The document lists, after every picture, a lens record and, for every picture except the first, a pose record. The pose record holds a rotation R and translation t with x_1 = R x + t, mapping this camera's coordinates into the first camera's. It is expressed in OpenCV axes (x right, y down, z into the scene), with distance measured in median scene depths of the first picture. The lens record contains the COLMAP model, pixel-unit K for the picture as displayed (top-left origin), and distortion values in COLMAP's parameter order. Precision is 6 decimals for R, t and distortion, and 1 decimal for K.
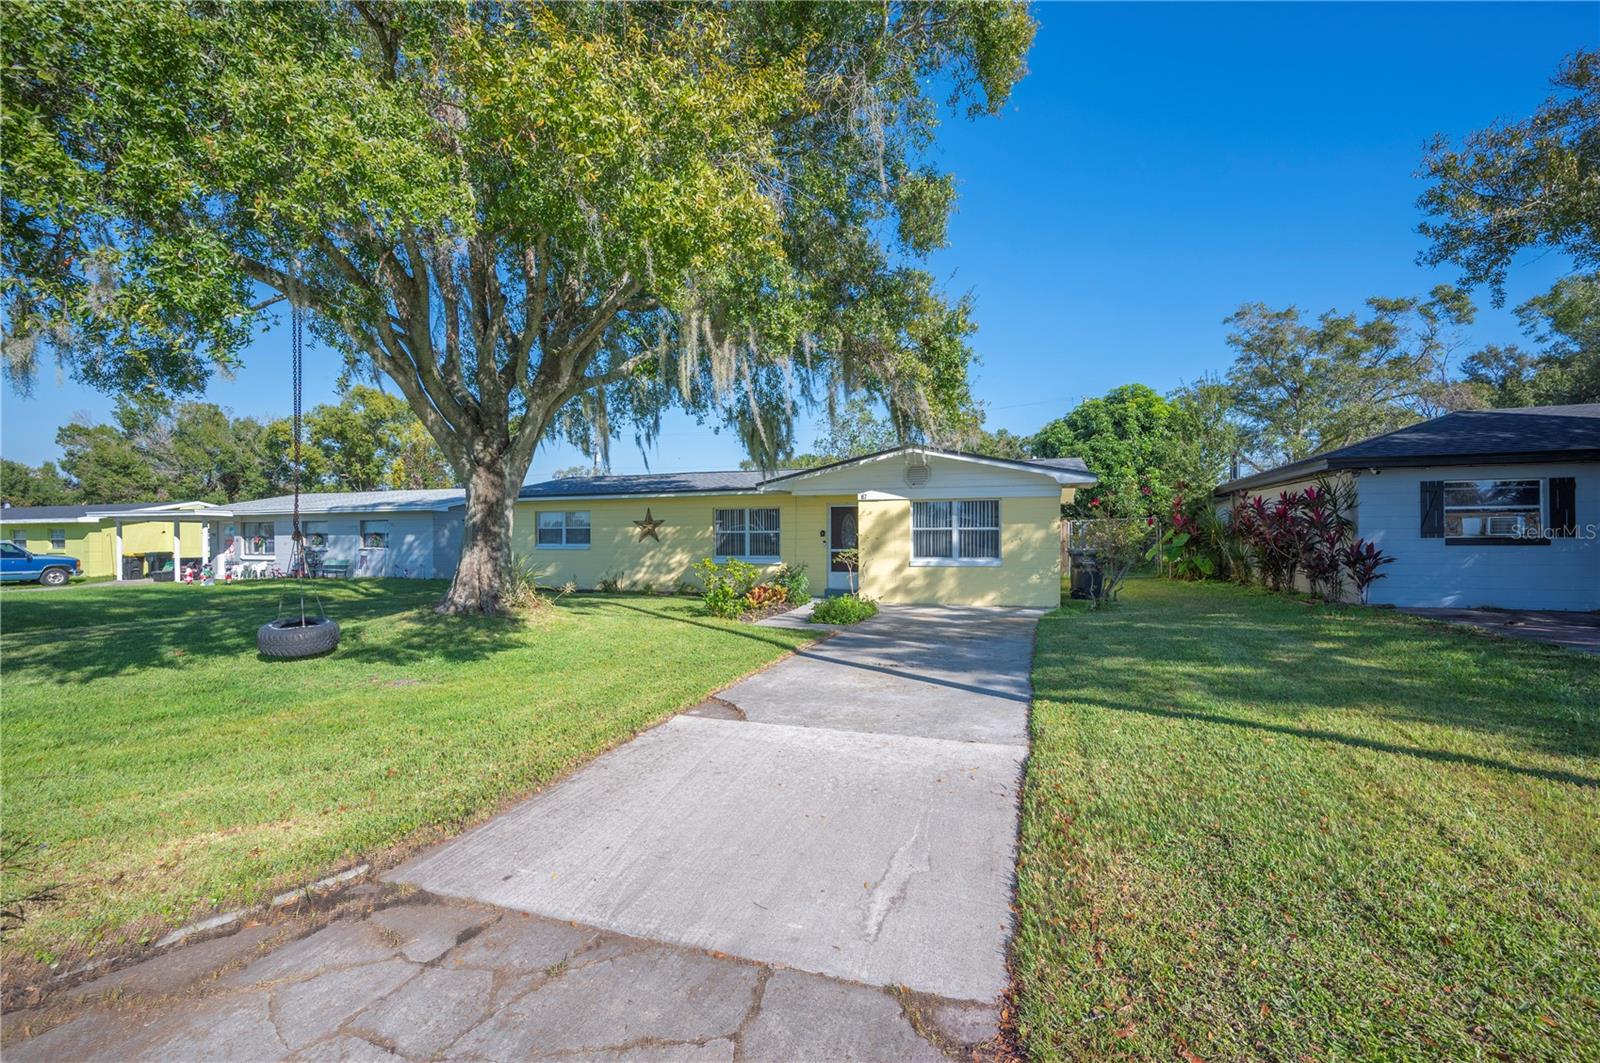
lens RADIAL K [[691.9, 0, 799.5], [0, 691.9, 536.8], [0, 0, 1]] dist [-0.013743, -0.000142]
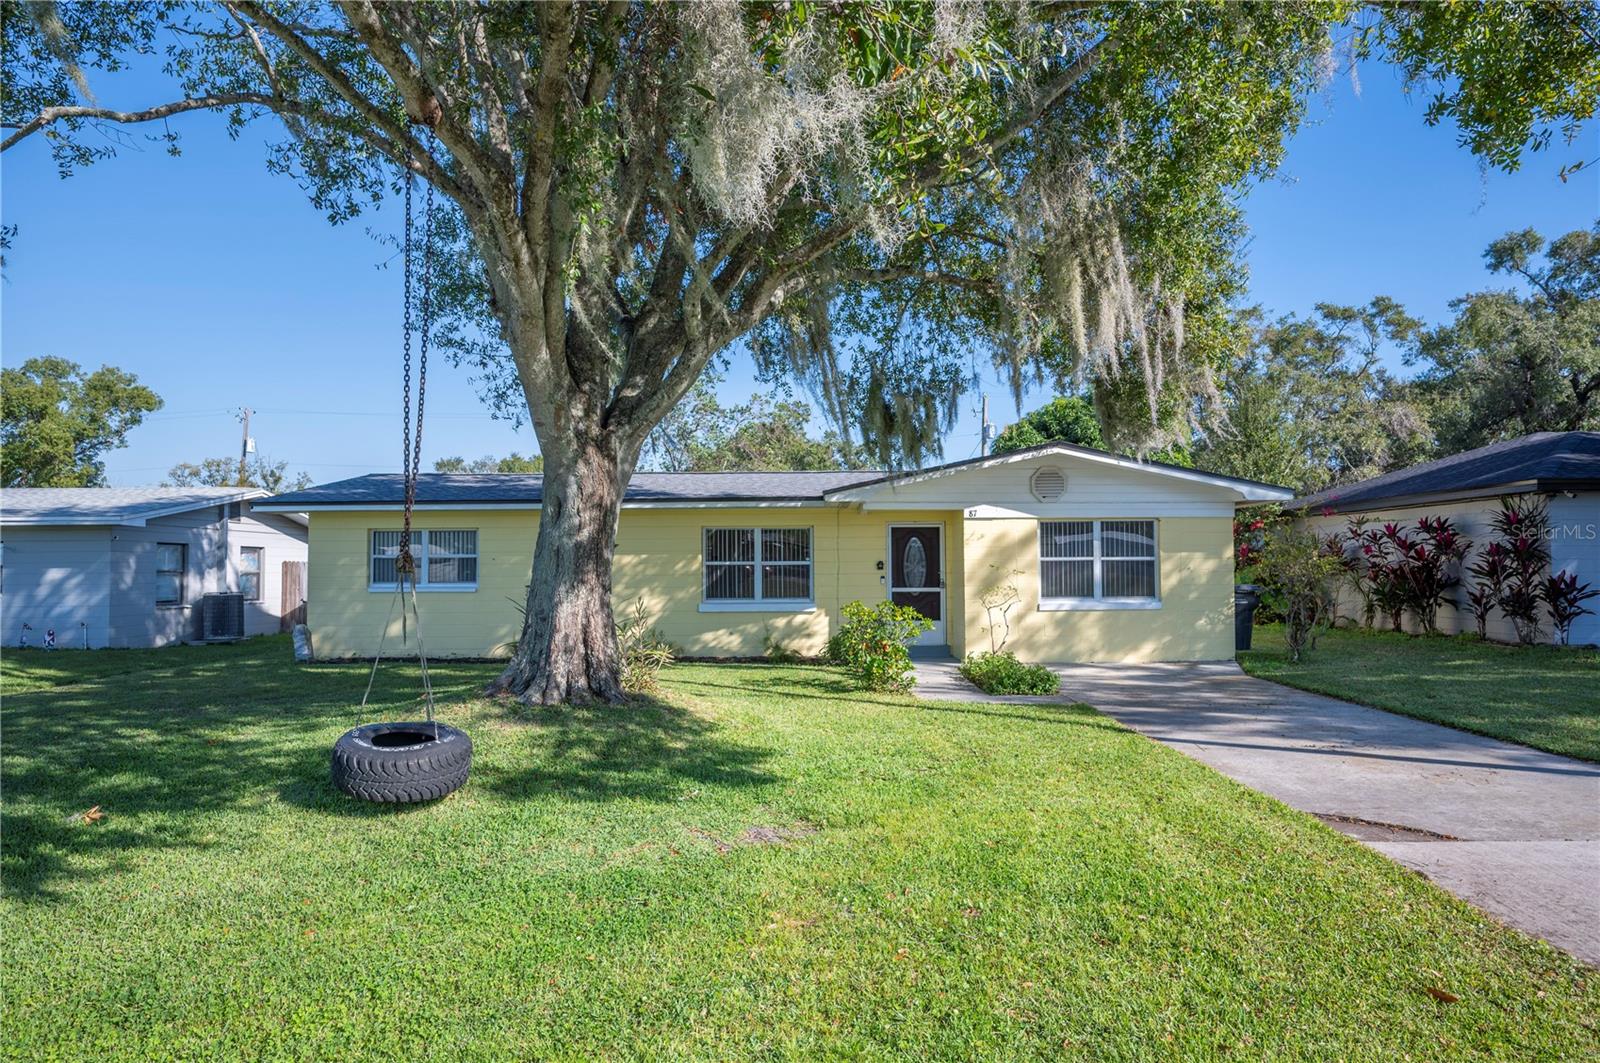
lens RADIAL K [[951.8, 0, 800.7], [0, 951.8, 525.6], [0, 0, 1]] dist [-0.010381, -0.001104]
pose [[0.945600, 0.015582, 0.324957, -0.394333], [0.001071, 0.998698, -0.051004, 0.004469], [-0.325329, 0.048578, 0.944352, 0.136286]]
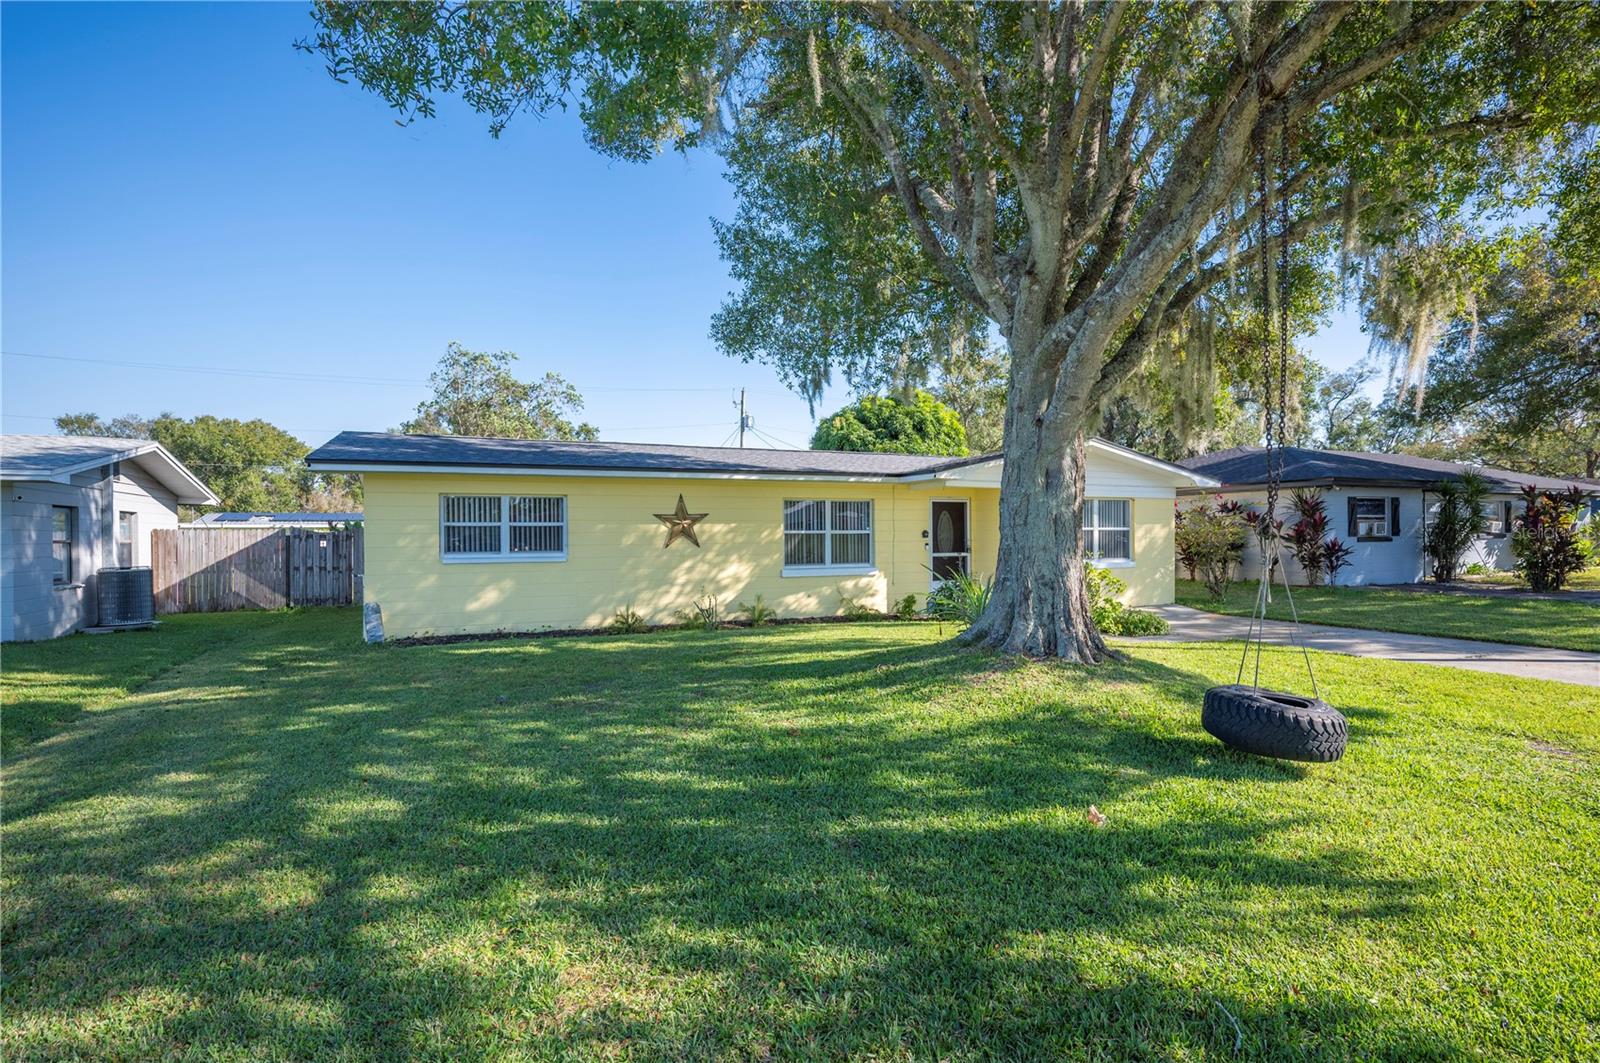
lens RADIAL K [[811.4, 0, 797.8], [0, 811.4, 535.3], [0, 0, 1]] dist [0.000097, 0.000024]
pose [[0.720444, 0.001692, 0.693511, -0.824120], [0.005253, 0.999955, -0.007897, 0.003935], [-0.693493, 0.009333, 0.720403, 0.464097]]
